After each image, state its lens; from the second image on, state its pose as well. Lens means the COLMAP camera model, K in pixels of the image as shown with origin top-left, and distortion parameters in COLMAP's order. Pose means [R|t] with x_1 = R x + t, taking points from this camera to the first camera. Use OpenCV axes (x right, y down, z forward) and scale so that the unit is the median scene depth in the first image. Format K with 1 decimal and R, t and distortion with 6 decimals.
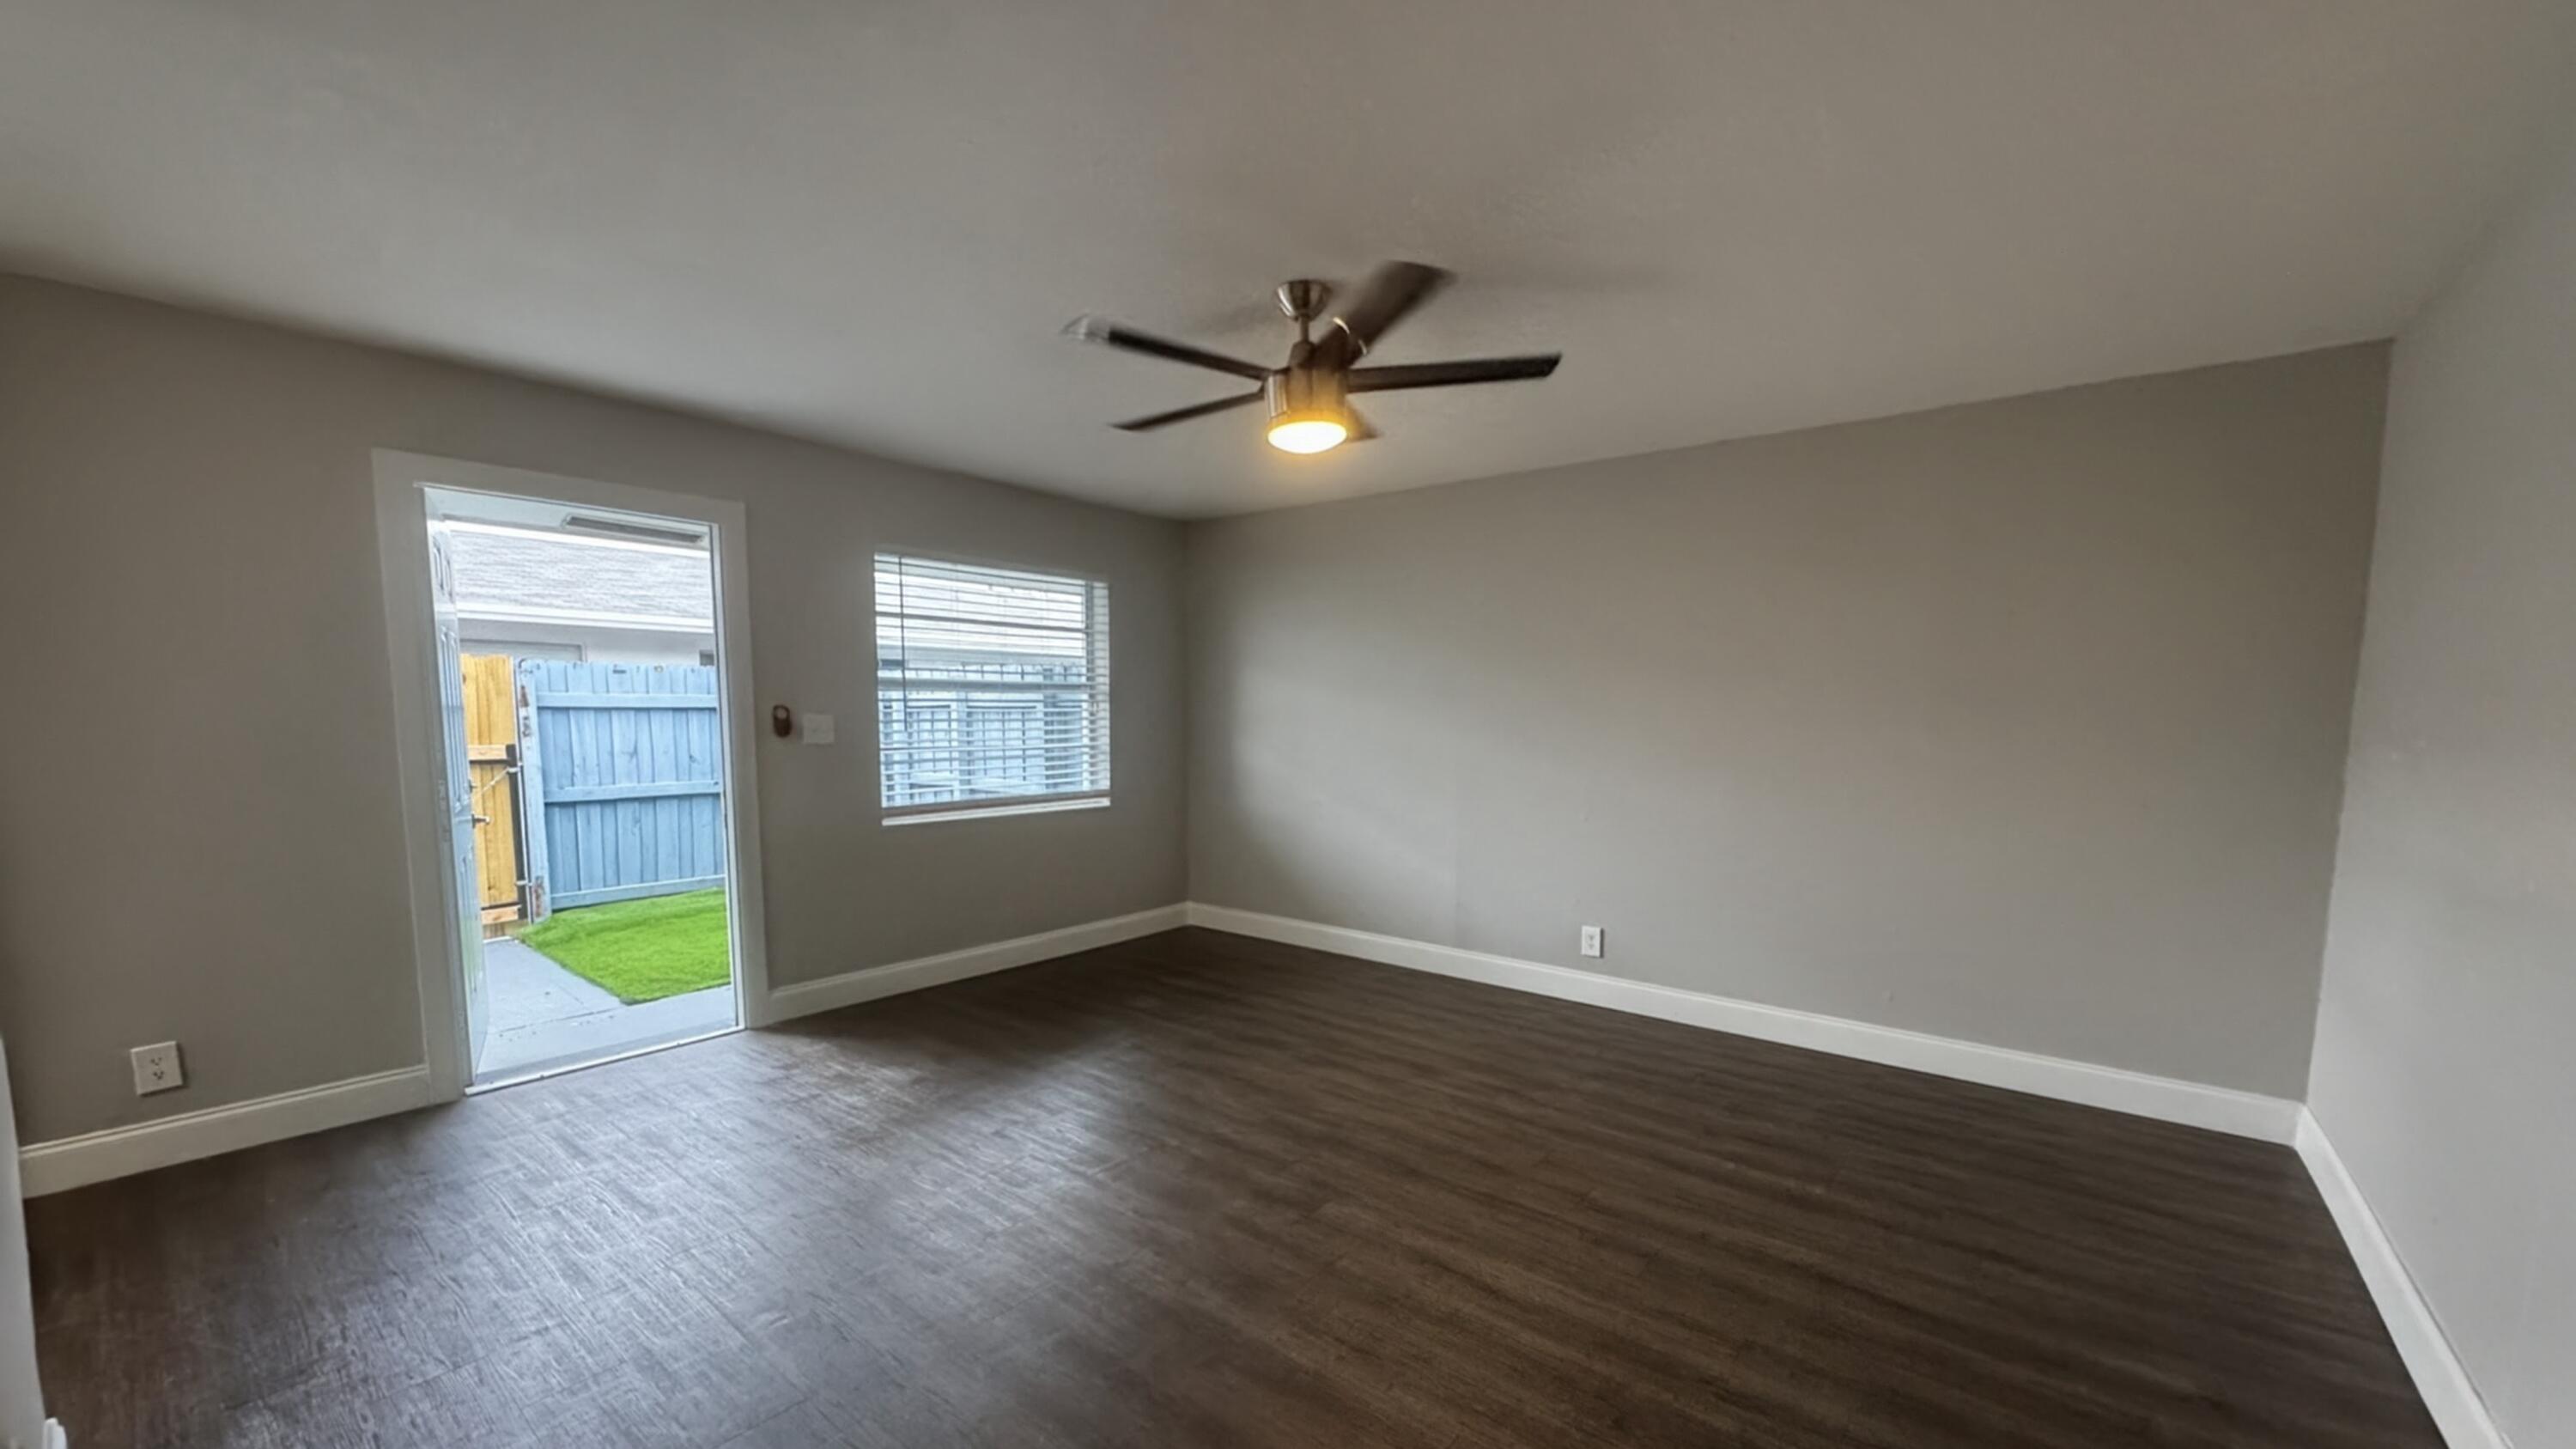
lens RADIAL K [[980.0, 0, 1283.5], [0, 980.0, 814.1], [0, 0, 1]] dist [-0.002604, -0.000007]
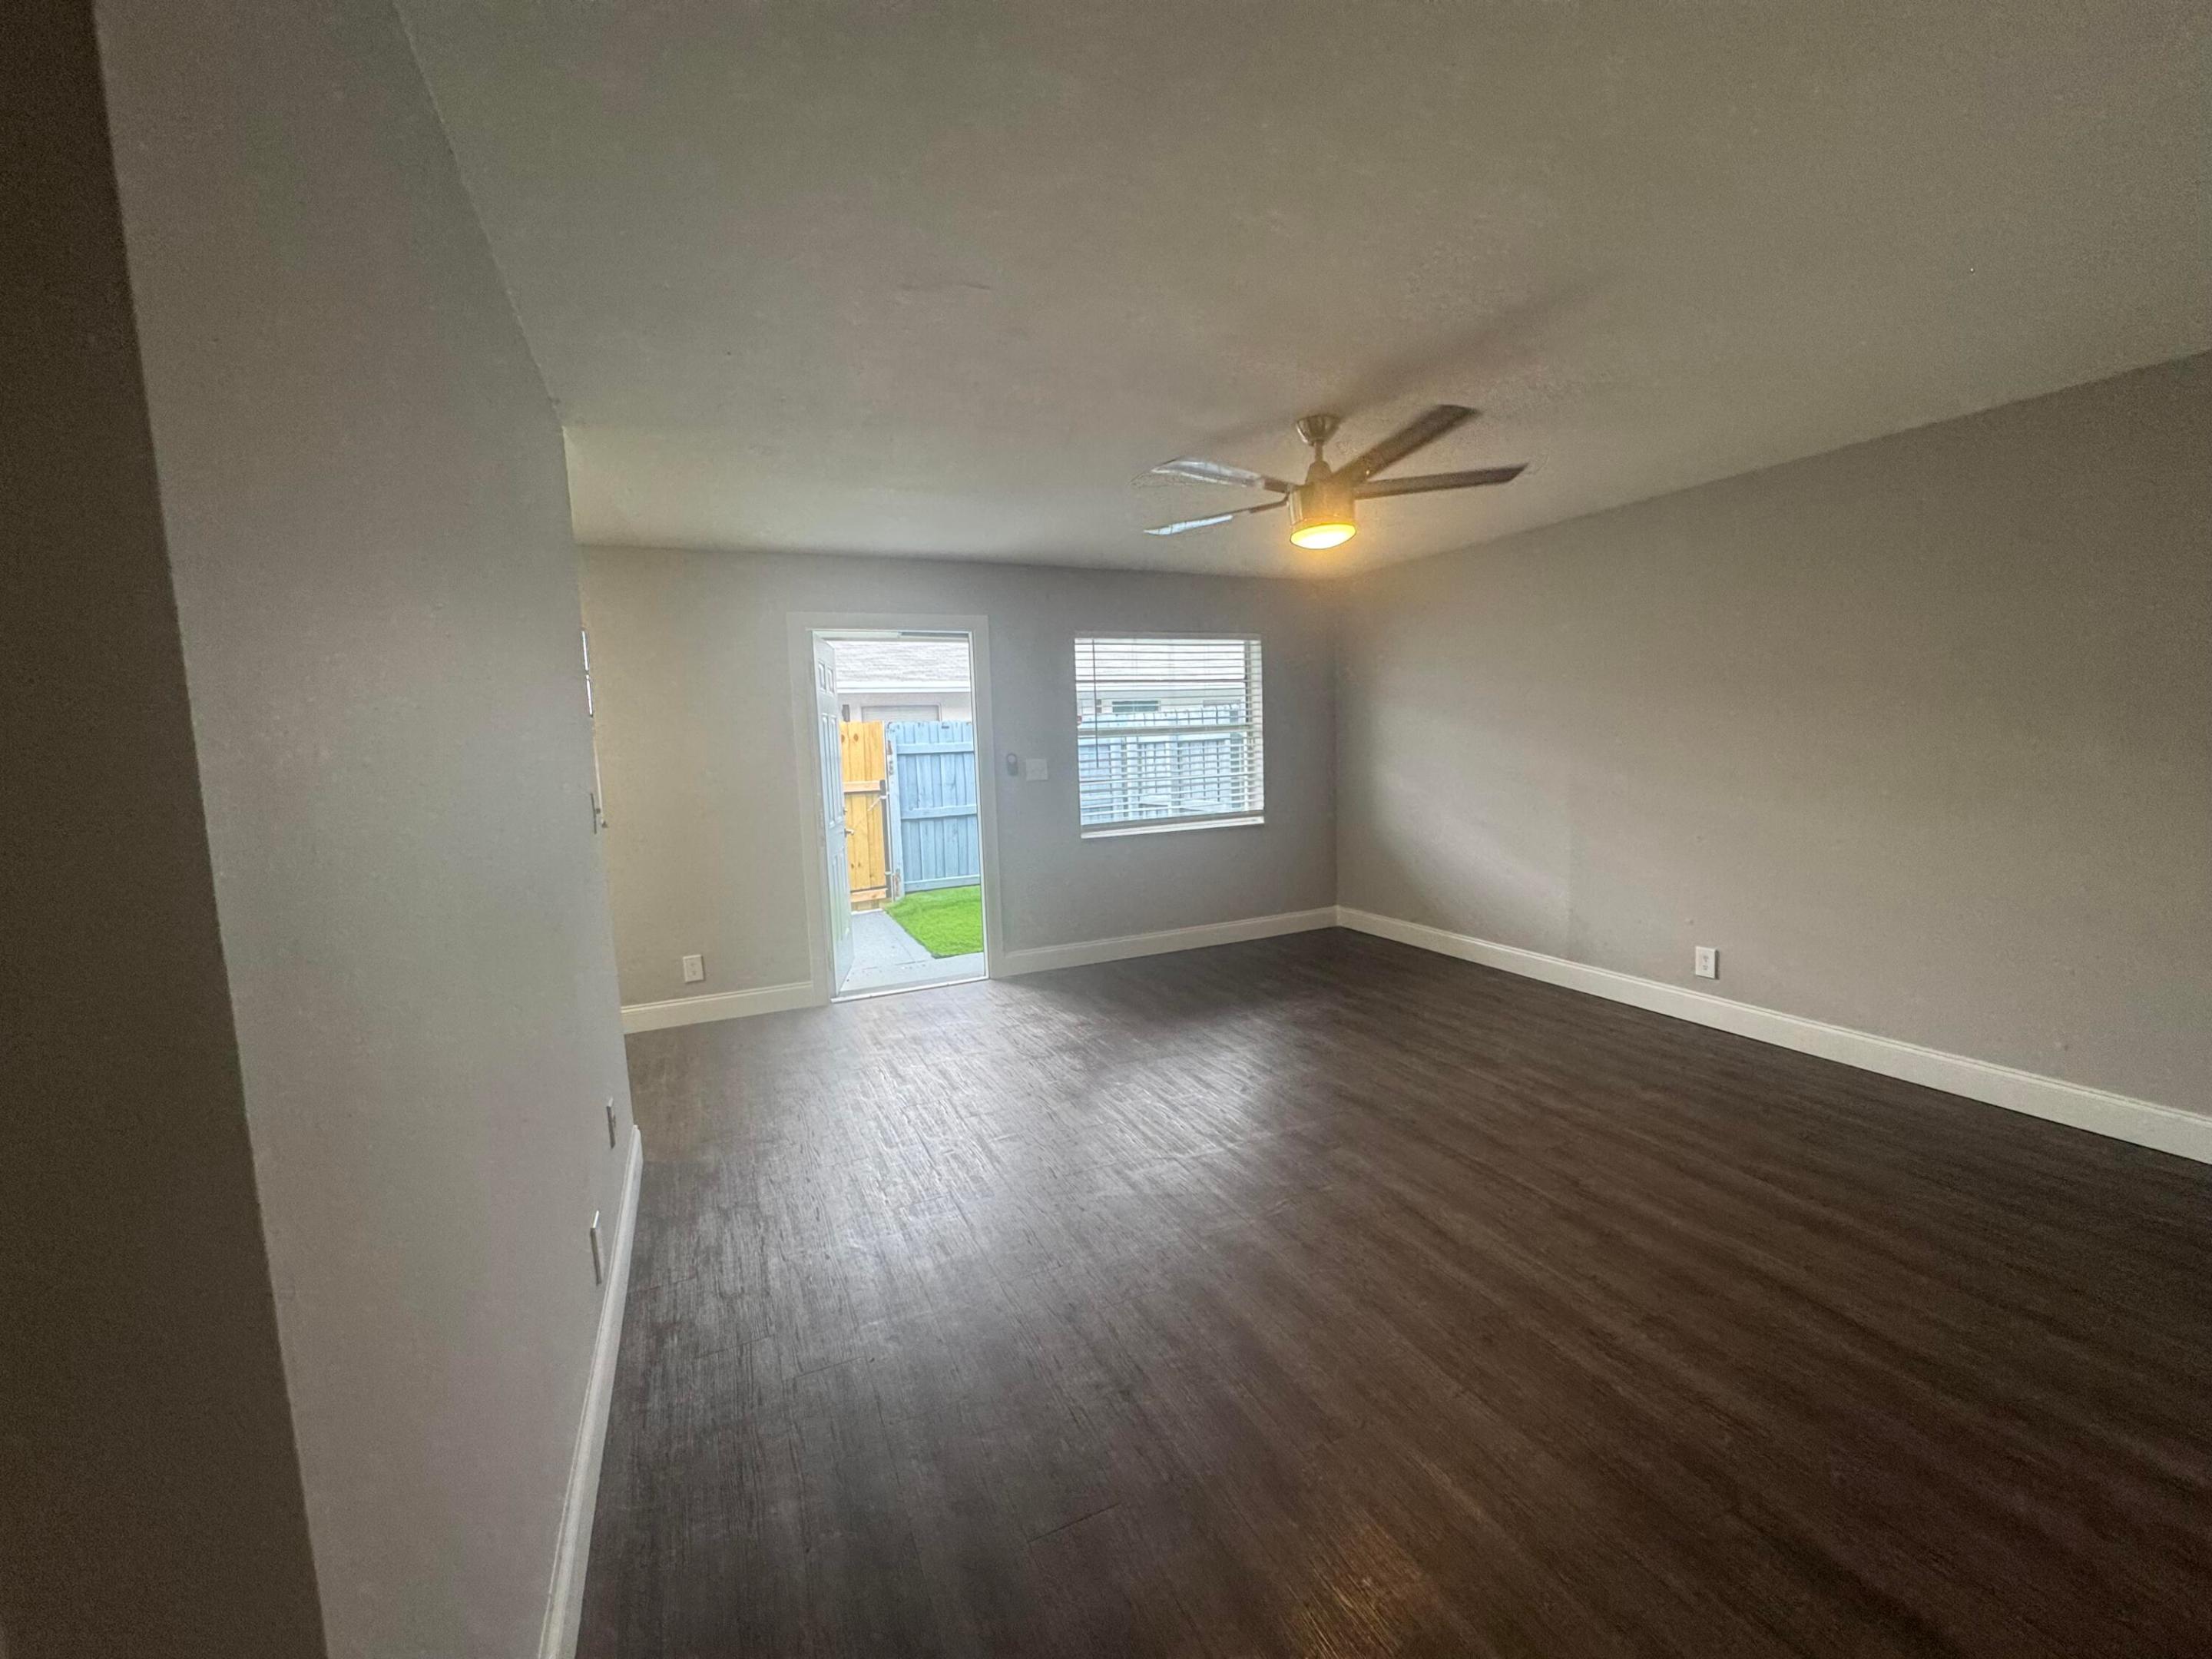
lens RADIAL K [[884.8, 0, 1106.0], [0, 884.8, 829.5], [0, 0, 1]] dist [-0.000906, -0.000067]
pose [[0.896445, 0.007341, -0.443094, 0.135159], [-0.005433, 0.999970, 0.005574, -0.006227], [0.443122, -0.002590, 0.896458, -0.068524]]
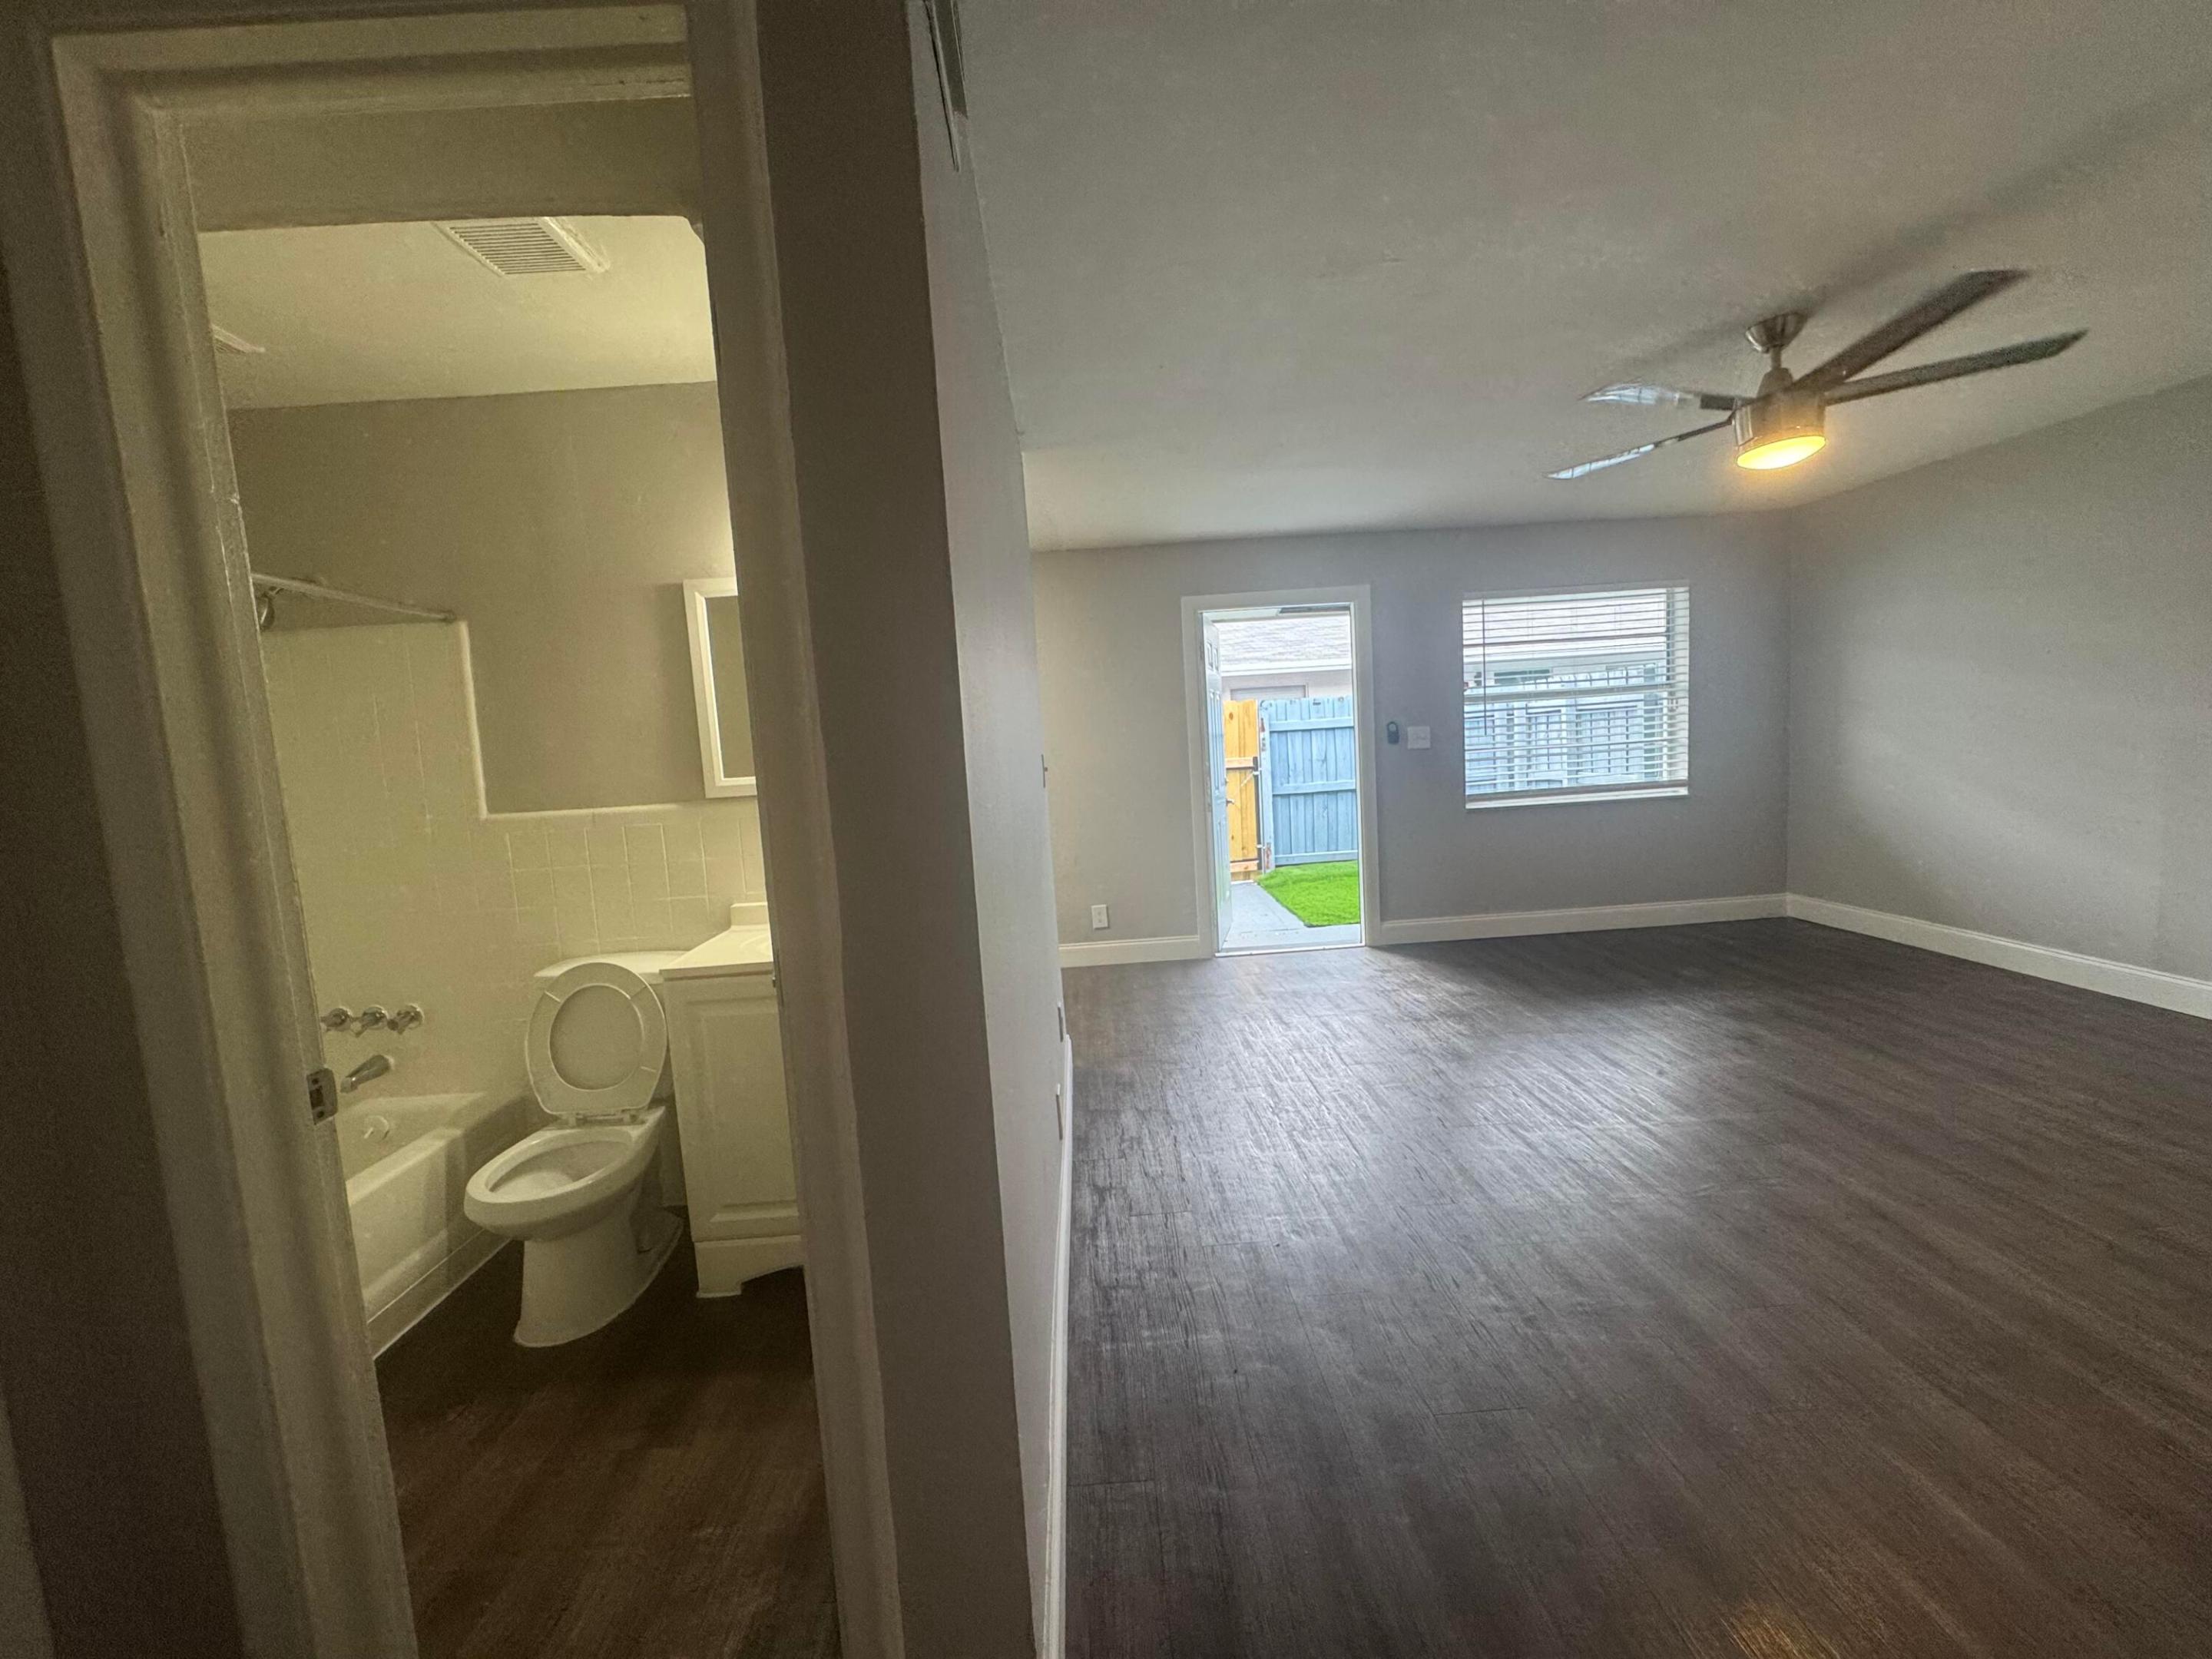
lens RADIAL K [[884.8, 0, 1106.0], [0, 884.8, 829.5], [0, 0, 1]] dist [-0.000906, -0.000067]
pose [[0.653431, 0.028809, -0.756438, 0.141951], [-0.013722, 0.999562, 0.026214, 0.012849], [0.756862, -0.006749, 0.653540, -0.114145]]
